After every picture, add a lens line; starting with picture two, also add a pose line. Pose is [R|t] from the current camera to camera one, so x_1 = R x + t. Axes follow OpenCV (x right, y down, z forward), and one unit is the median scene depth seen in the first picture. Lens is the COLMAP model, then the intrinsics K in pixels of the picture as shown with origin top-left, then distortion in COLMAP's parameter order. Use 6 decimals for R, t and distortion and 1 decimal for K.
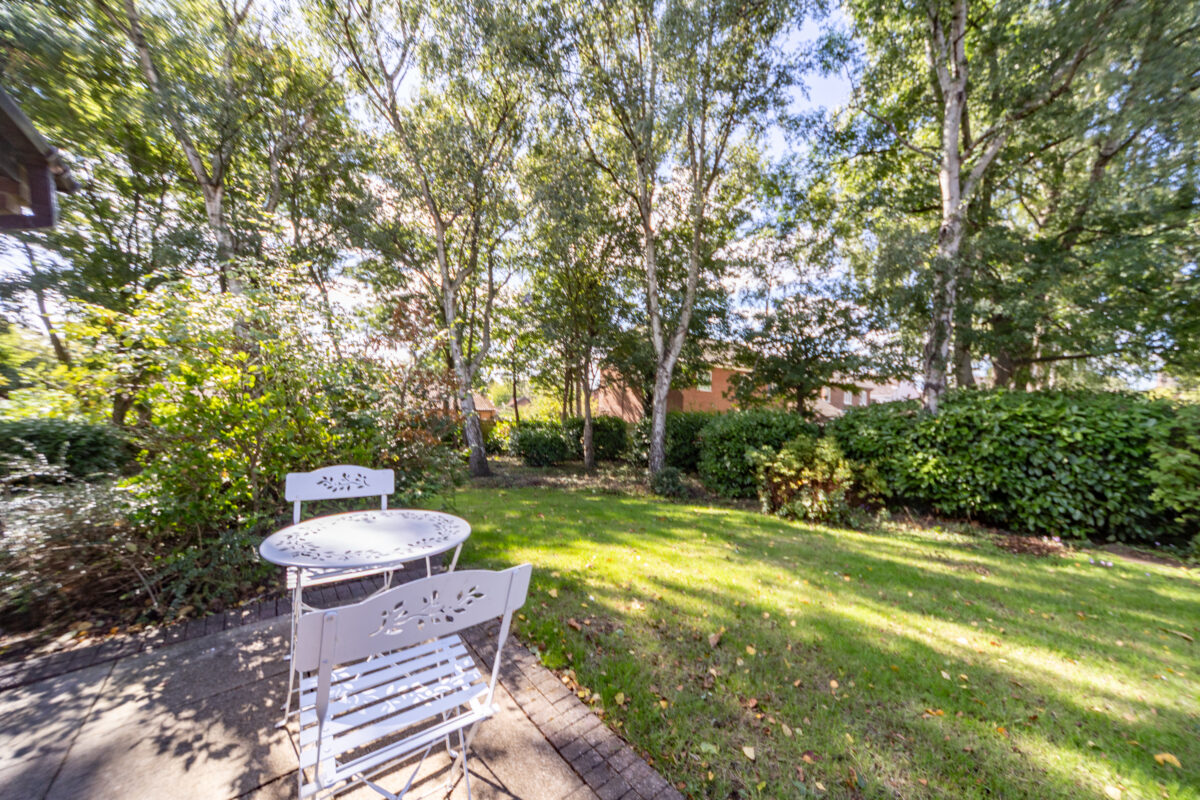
lens RADIAL K [[402.9, 0, 602.7], [0, 402.9, 427.4], [0, 0, 1]] dist [0.000198, 0.000015]
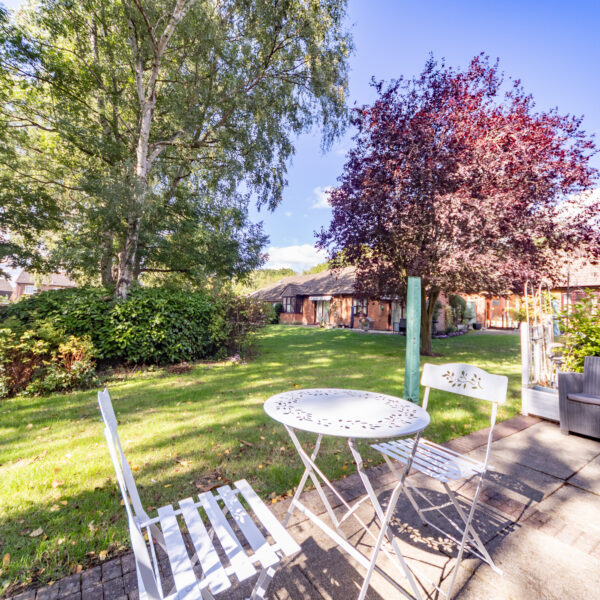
lens RADIAL K [[308.8, 0, 309.9], [0, 308.8, 300.8], [0, 0, 1]] dist [0.002931, 0.000339]
pose [[0.083509, 0.014924, 0.996395, -0.497322], [0.011675, 0.999805, -0.015953, -0.000494], [-0.996439, 0.012965, 0.083318, 0.366642]]
